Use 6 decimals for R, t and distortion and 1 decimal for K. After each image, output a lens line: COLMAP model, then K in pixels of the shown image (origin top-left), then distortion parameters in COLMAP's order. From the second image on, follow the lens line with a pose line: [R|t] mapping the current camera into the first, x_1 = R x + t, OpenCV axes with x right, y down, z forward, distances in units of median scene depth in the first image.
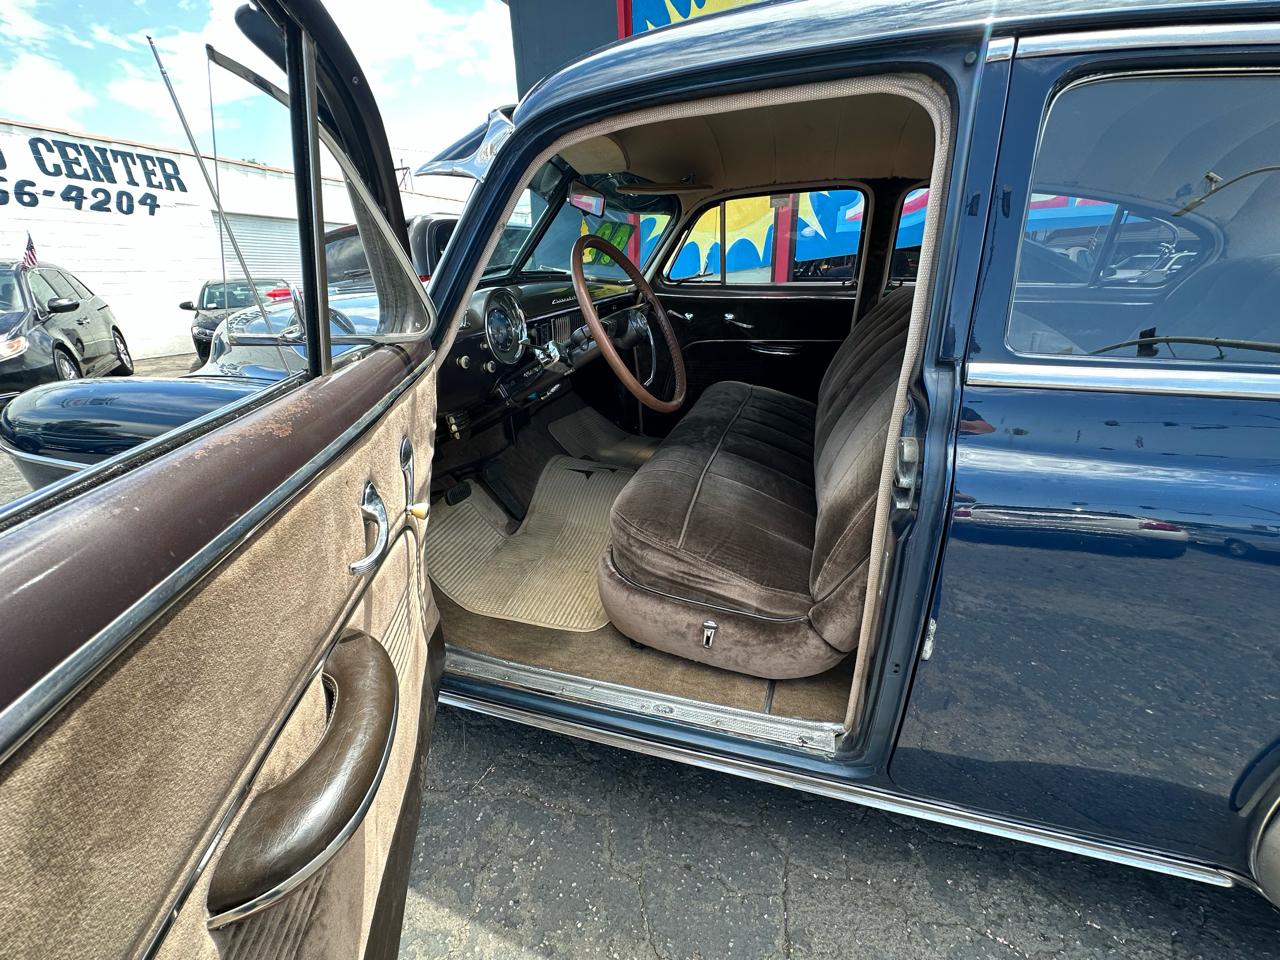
lens RADIAL K [[539.0, 0, 640.0], [0, 539.0, 480.0], [0, 0, 1]] dist [0.012434, 0.000106]
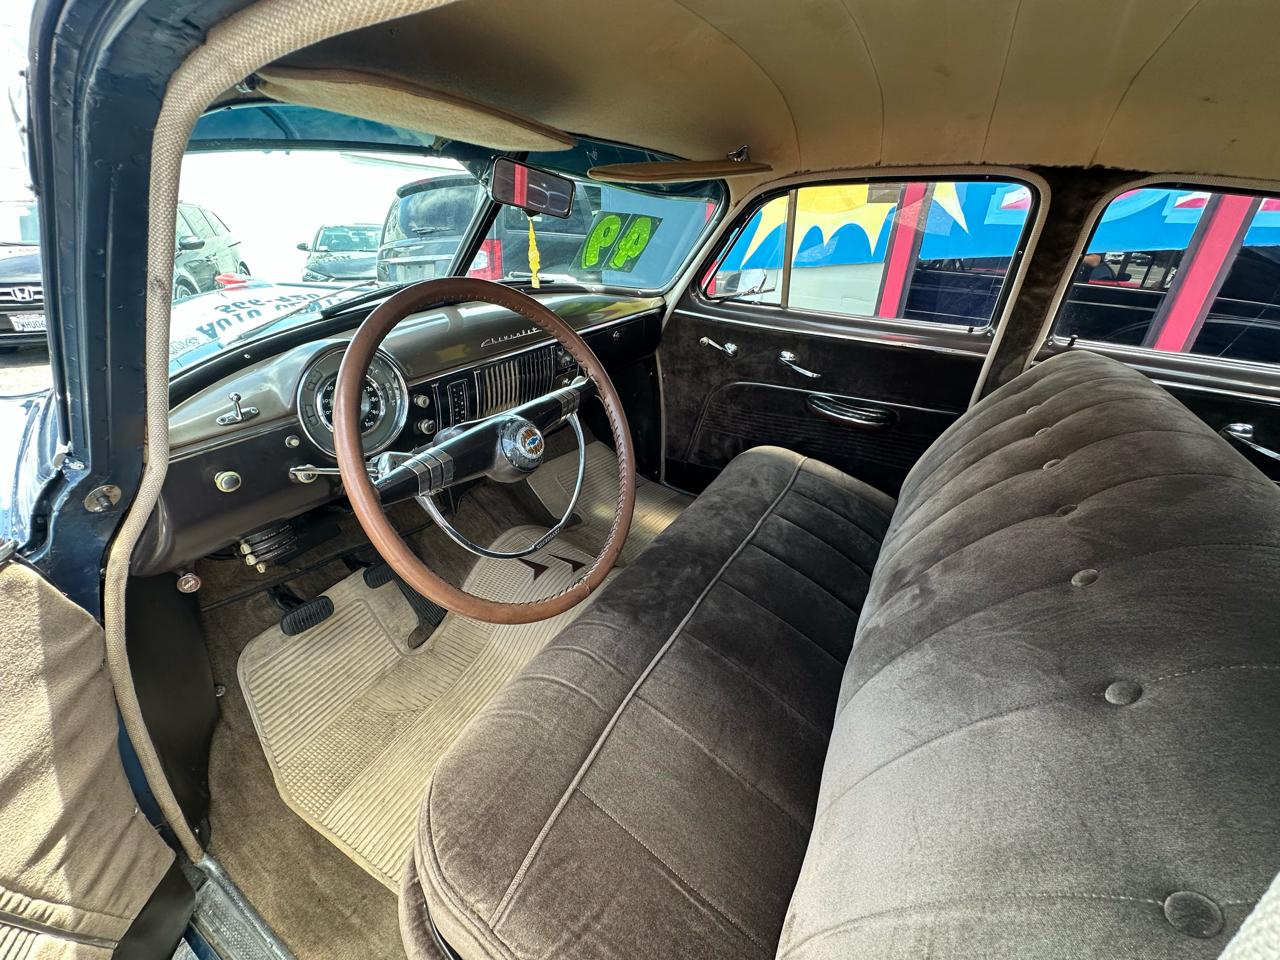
lens RADIAL K [[526.7, 0, 638.7], [0, 526.7, 476.2], [0, 0, 1]] dist [0.001715, 0.000218]
pose [[0.974094, 0.144661, -0.173825, 0.130140], [-0.130422, 0.987294, 0.090778, -0.202774], [0.184748, -0.065755, 0.980584, 0.312654]]
